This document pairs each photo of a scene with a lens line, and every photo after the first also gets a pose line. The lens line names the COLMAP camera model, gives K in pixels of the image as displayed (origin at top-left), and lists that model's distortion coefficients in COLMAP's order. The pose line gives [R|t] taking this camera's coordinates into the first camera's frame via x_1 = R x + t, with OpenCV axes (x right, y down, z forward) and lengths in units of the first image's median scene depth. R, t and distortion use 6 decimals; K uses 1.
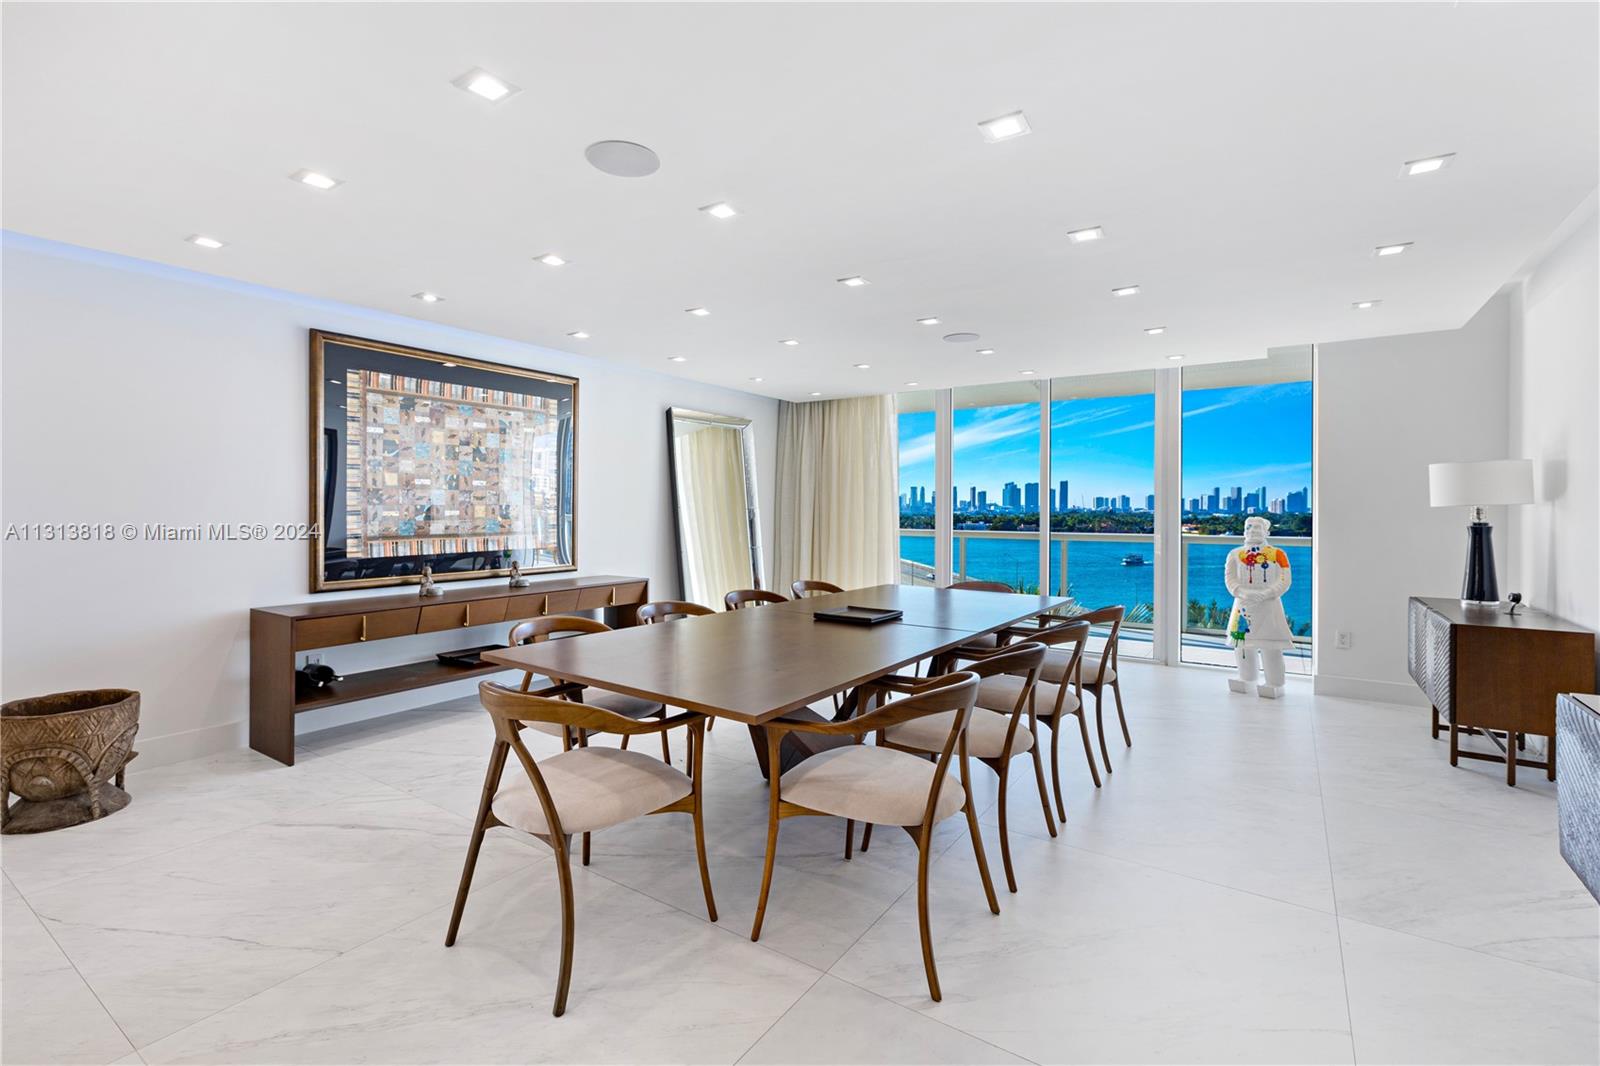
lens RADIAL K [[723.6, 0, 785.2], [0, 723.6, 516.0], [0, 0, 1]] dist [0.000247, -0.000281]
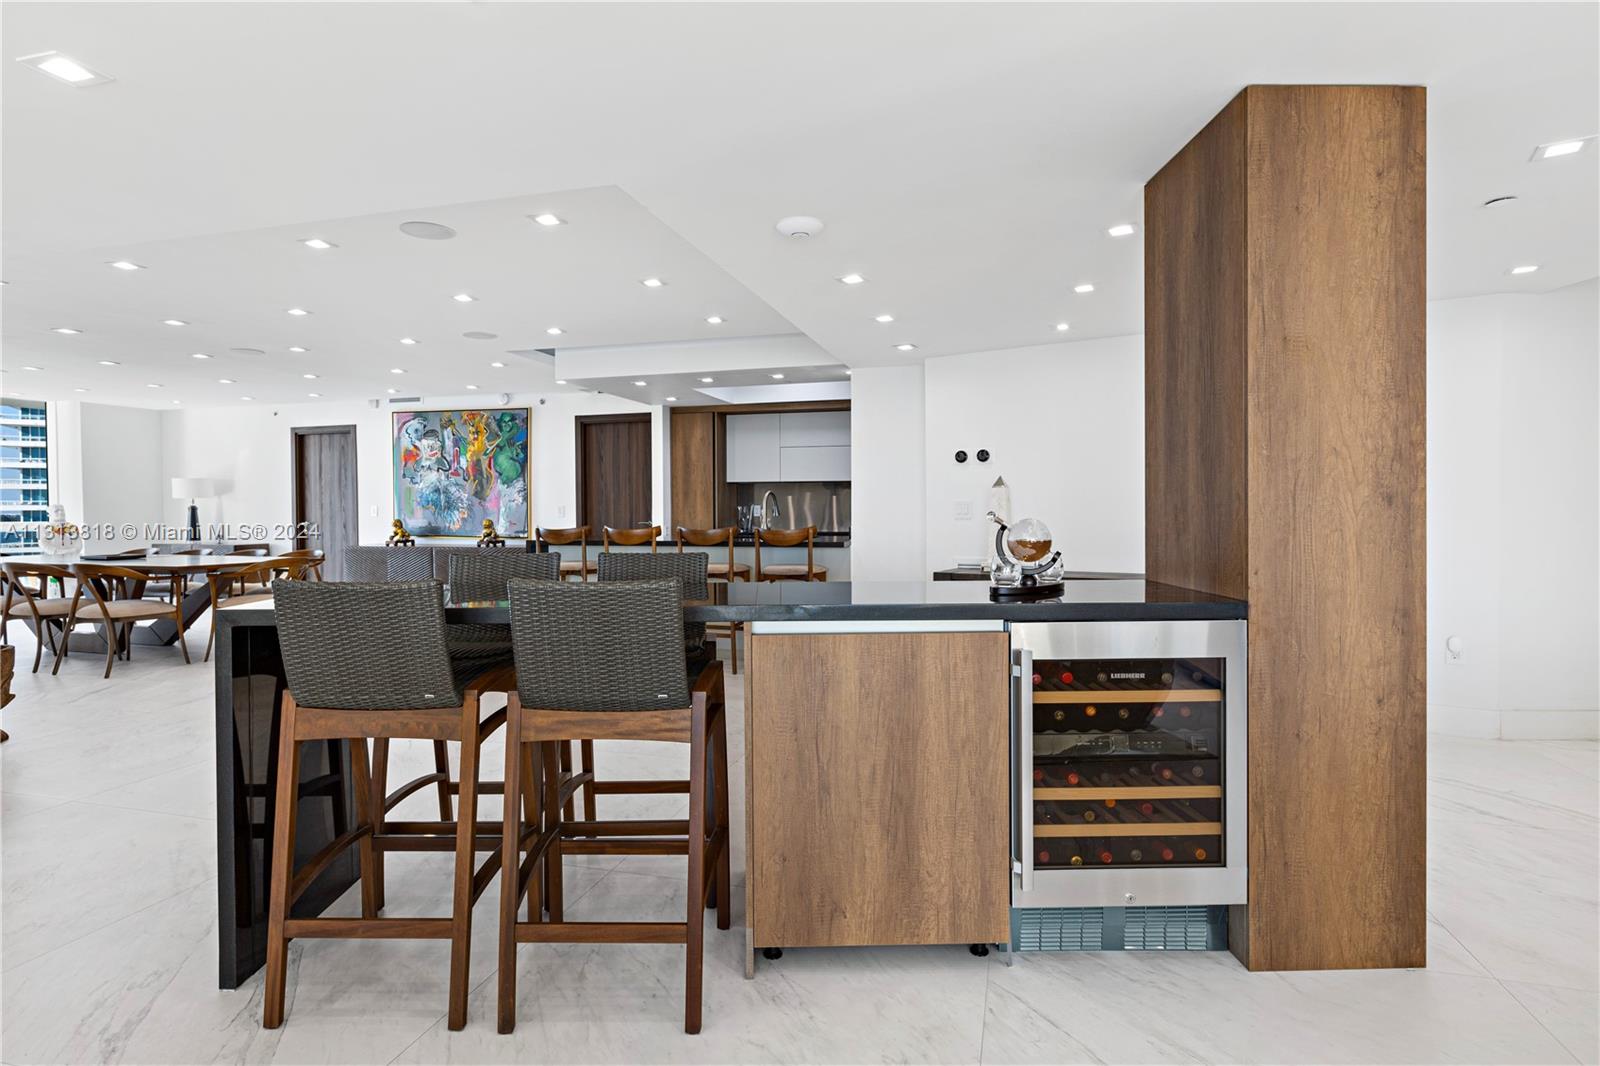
lens RADIAL K [[849.3, 0, 793.1], [0, 849.3, 515.7], [0, 0, 1]] dist [0.003057, 0.000762]
pose [[-0.326479, -0.011128, 0.945139, -1.725840], [0.013879, 0.999766, 0.016565, 0.018123], [-0.945103, 0.018525, -0.326248, 0.095993]]
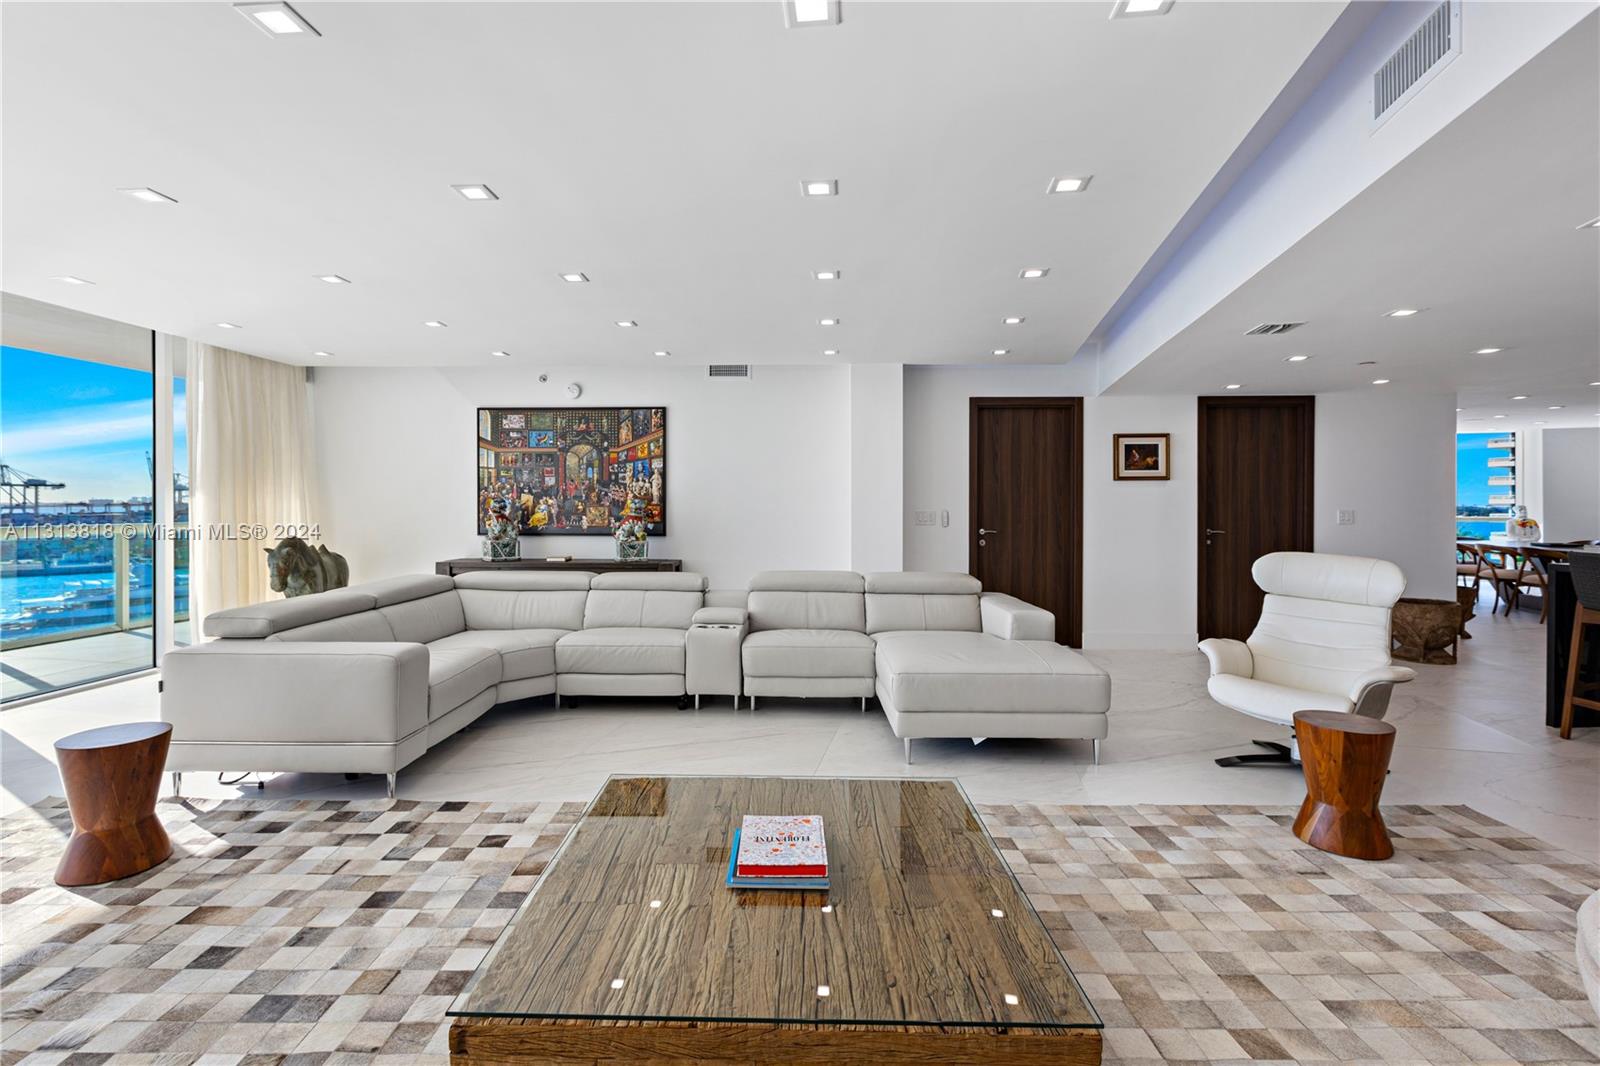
lens RADIAL K [[723.6, 0, 781.3], [0, 723.6, 513.5], [0, 0, 1]] dist [0.000247, -0.000281]
pose [[0.929458, -0.008780, 0.368824, -2.366556], [0.007373, 0.999959, 0.005224, -0.002011], [-0.368855, -0.002136, 0.929484, -0.219288]]
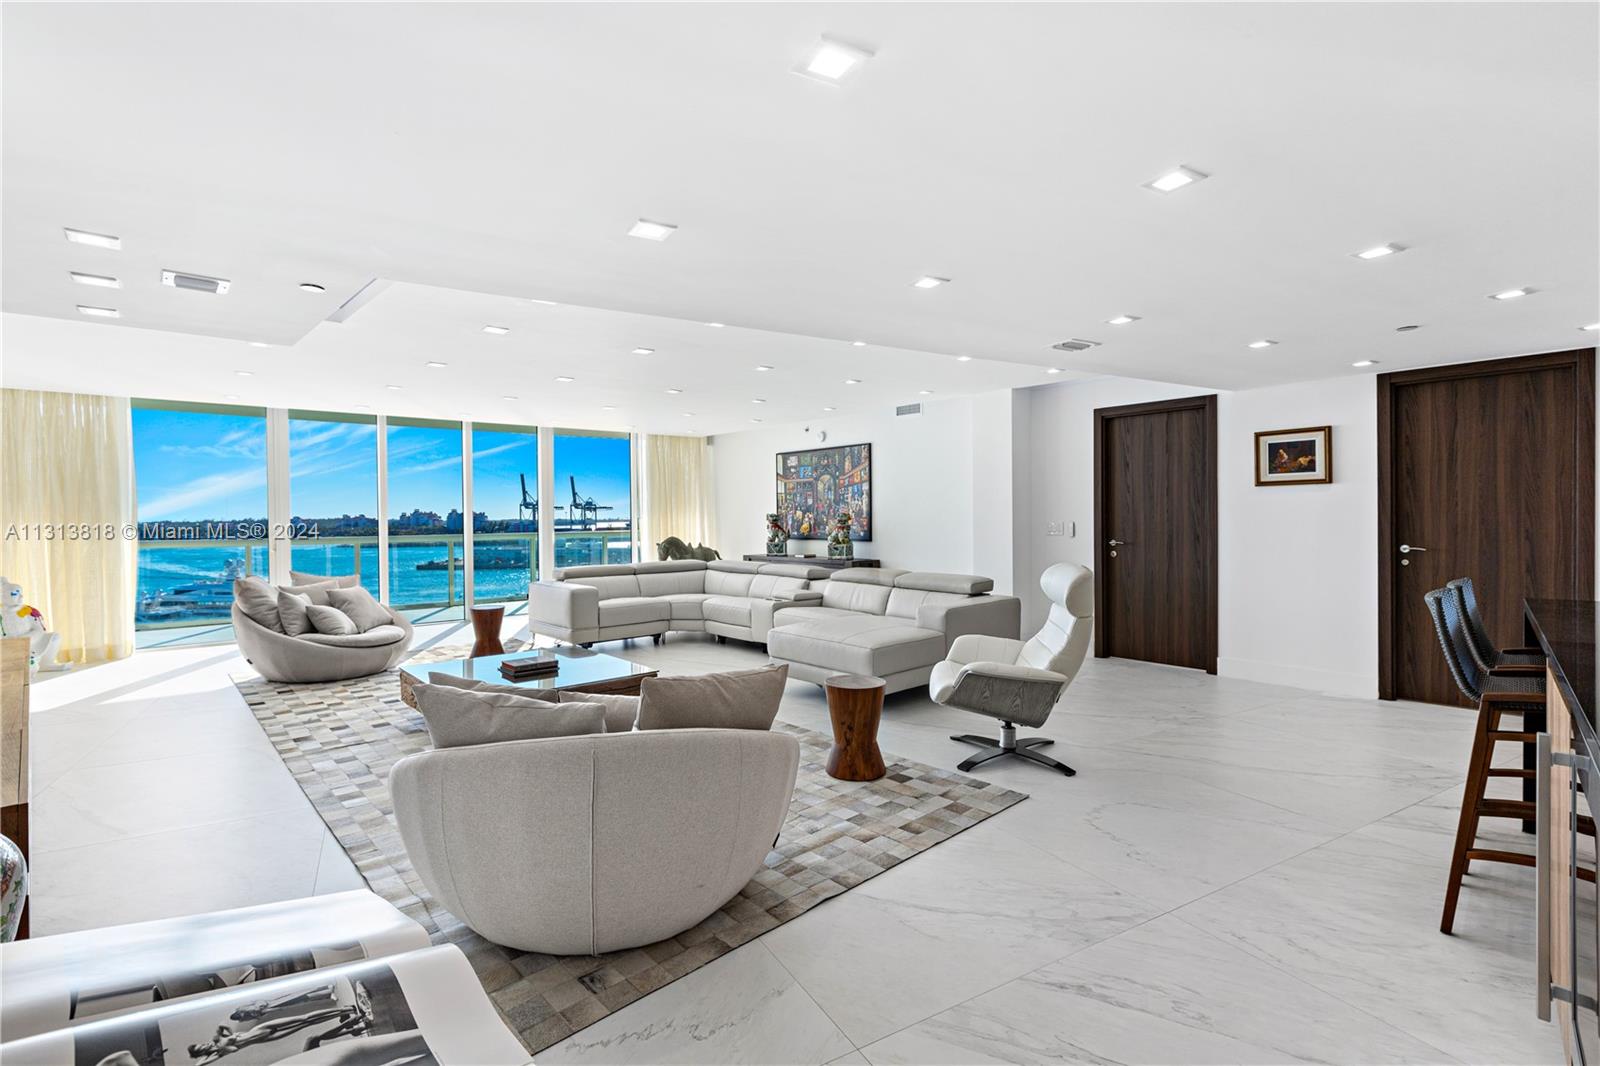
lens RADIAL K [[723.6, 0, 798.1], [0, 723.6, 533.4], [0, 0, 1]] dist [0.000247, -0.000281]
pose [[0.905721, -0.003248, -0.423861, -1.521690], [0.009007, 0.999892, 0.011586, 0.003408], [0.423778, -0.014312, 0.905653, -0.545692]]
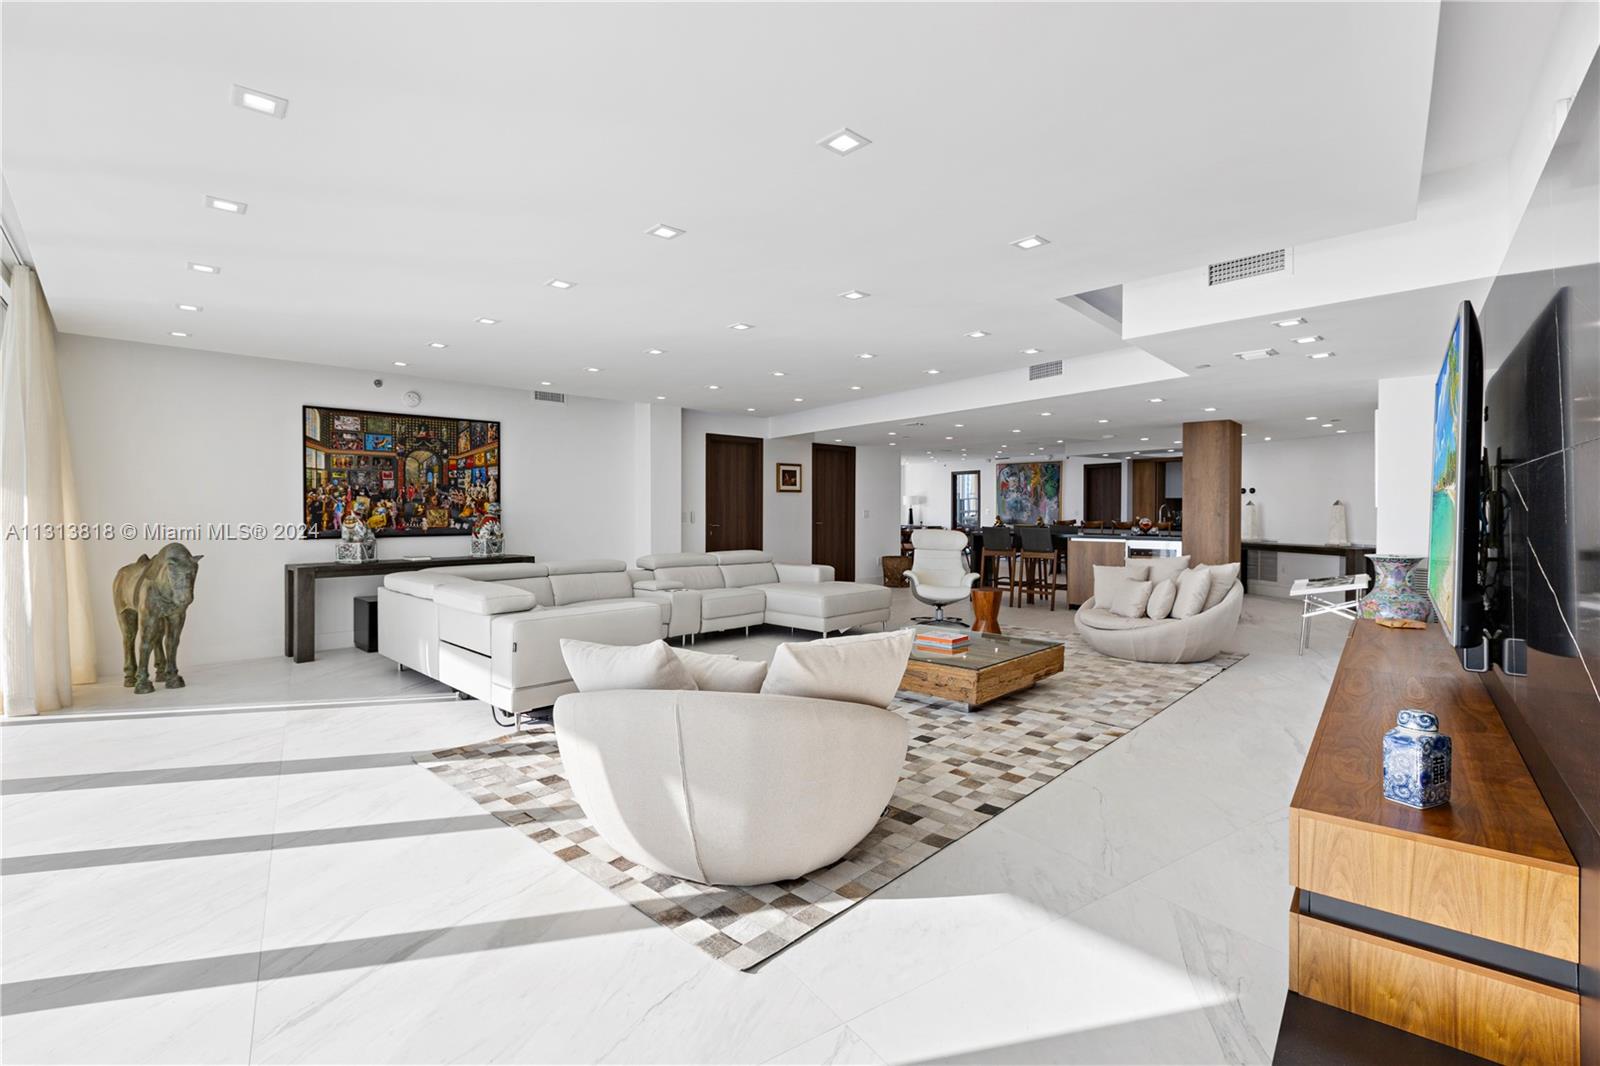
lens RADIAL K [[723.6, 0, 788.0], [0, 723.6, 517.6], [0, 0, 1]] dist [0.000247, -0.000281]
pose [[0.370924, -0.018147, 0.928486, -3.234646], [0.009801, 0.999830, 0.015626, -0.008853], [-0.928612, 0.003304, 0.371038, -0.038954]]
